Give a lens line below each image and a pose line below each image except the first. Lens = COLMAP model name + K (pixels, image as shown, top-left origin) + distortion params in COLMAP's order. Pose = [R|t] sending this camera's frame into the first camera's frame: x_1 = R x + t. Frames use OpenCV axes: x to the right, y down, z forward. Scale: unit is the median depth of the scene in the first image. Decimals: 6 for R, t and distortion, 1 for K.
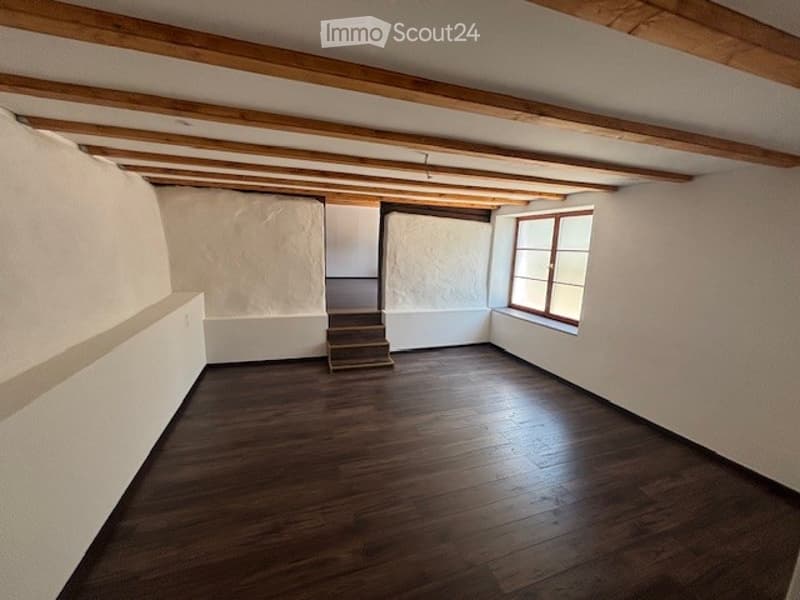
lens RADIAL K [[319.6, 0, 401.8], [0, 319.6, 296.9], [0, 0, 1]] dist [0.001532, 0.000087]
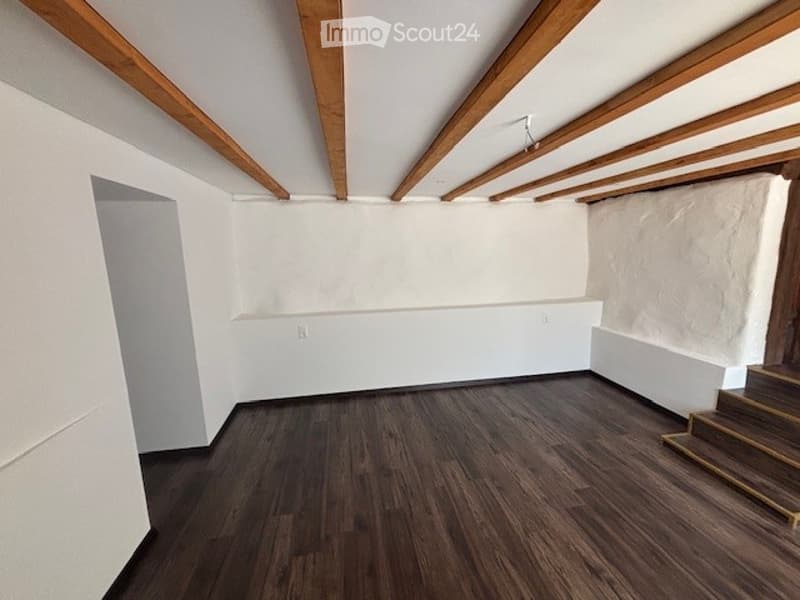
lens RADIAL K [[319.6, 0, 401.8], [0, 319.6, 296.9], [0, 0, 1]] dist [0.001532, 0.000087]
pose [[-0.151992, 0.110273, -0.982211, 0.472586], [-0.142356, 0.980953, 0.132161, -0.069556], [0.978076, 0.159911, -0.133399, 0.508529]]
